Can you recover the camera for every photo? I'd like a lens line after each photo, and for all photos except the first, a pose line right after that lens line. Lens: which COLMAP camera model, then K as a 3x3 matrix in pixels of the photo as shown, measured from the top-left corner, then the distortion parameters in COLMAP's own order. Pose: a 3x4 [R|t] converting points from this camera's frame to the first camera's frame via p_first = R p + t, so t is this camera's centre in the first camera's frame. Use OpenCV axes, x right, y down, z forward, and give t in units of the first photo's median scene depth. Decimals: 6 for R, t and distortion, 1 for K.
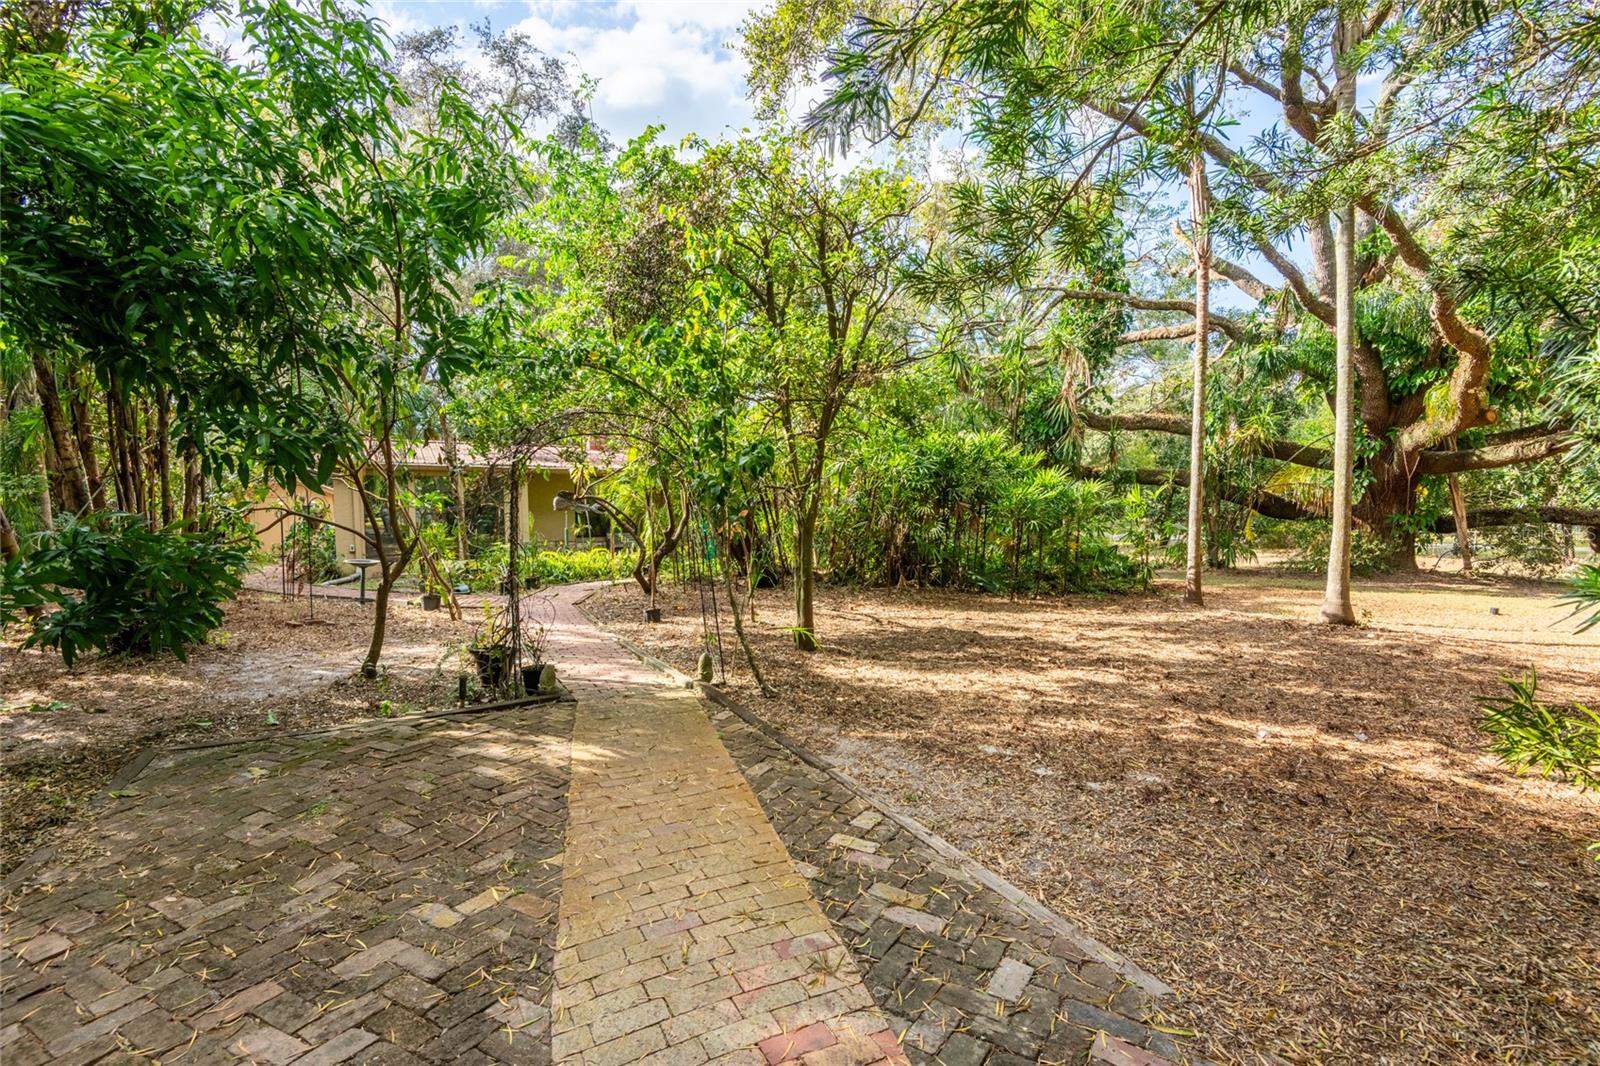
lens RADIAL K [[722.9, 0, 797.2], [0, 722.9, 554.7], [0, 0, 1]] dist [0.032339, -0.023337]
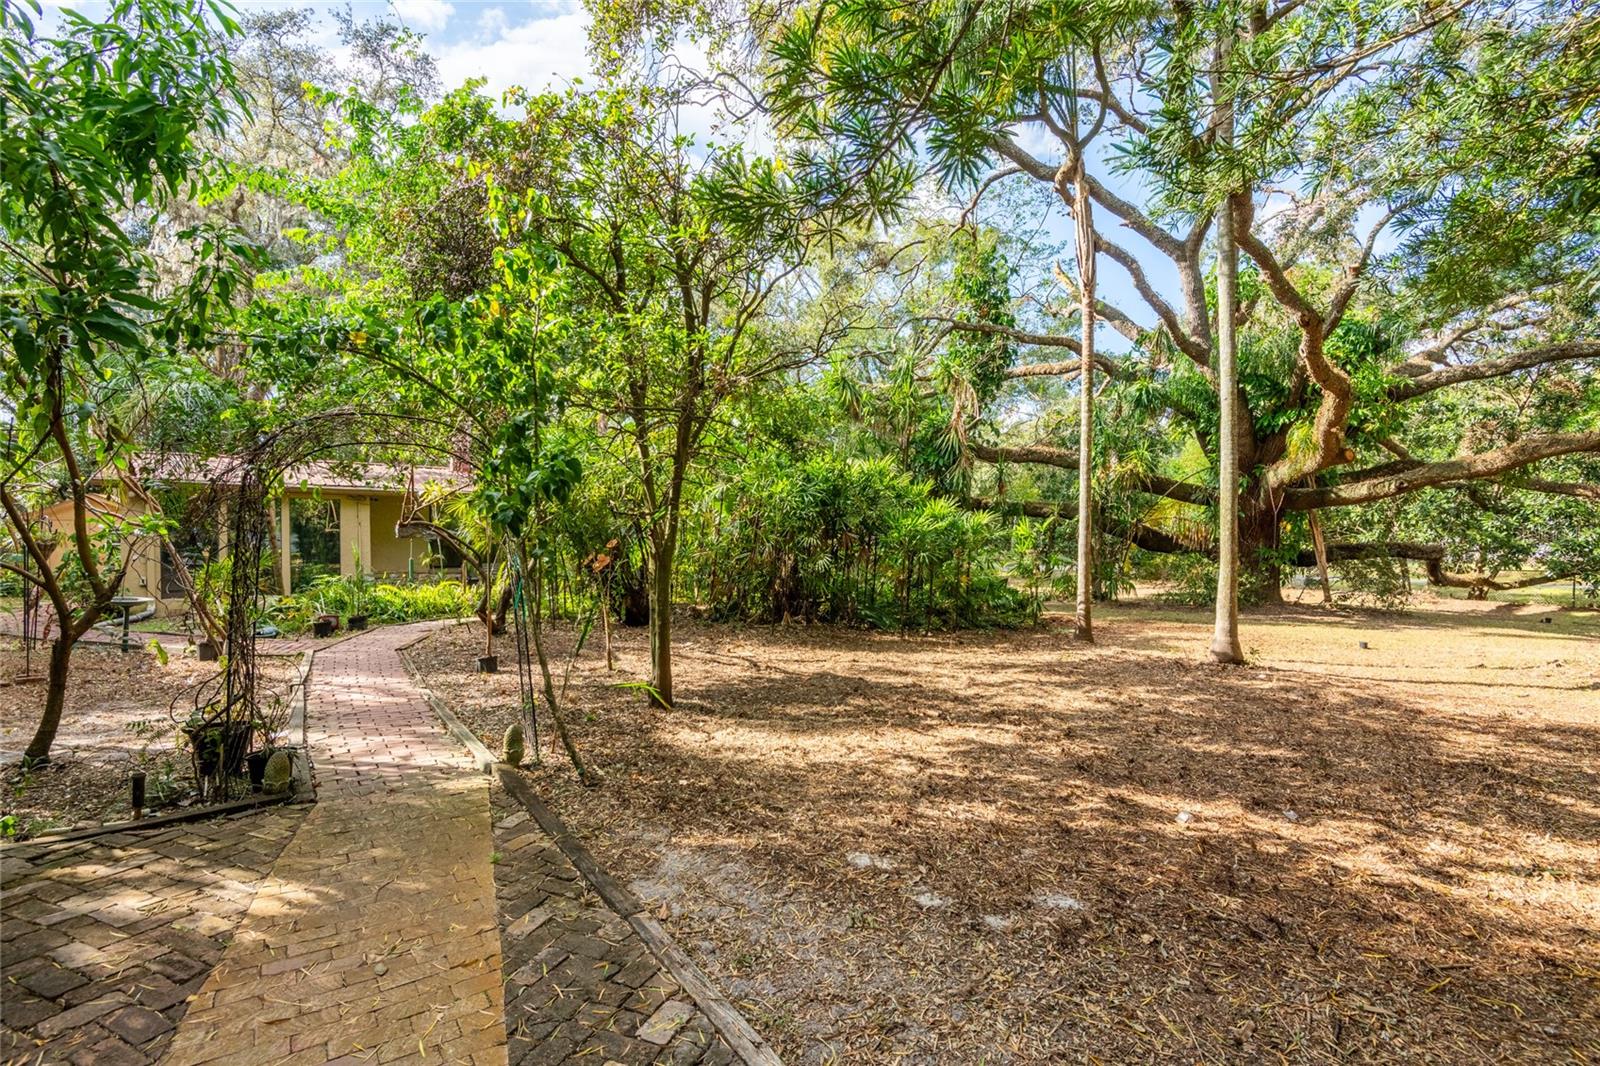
lens RADIAL K [[722.9, 0, 797.2], [0, 722.9, 554.7], [0, 0, 1]] dist [0.032339, -0.023337]
pose [[0.990640, 0.004757, 0.136417, 0.055506], [0.000650, 0.999217, -0.039564, -0.012715], [-0.136498, 0.039282, 0.989861, 0.144996]]
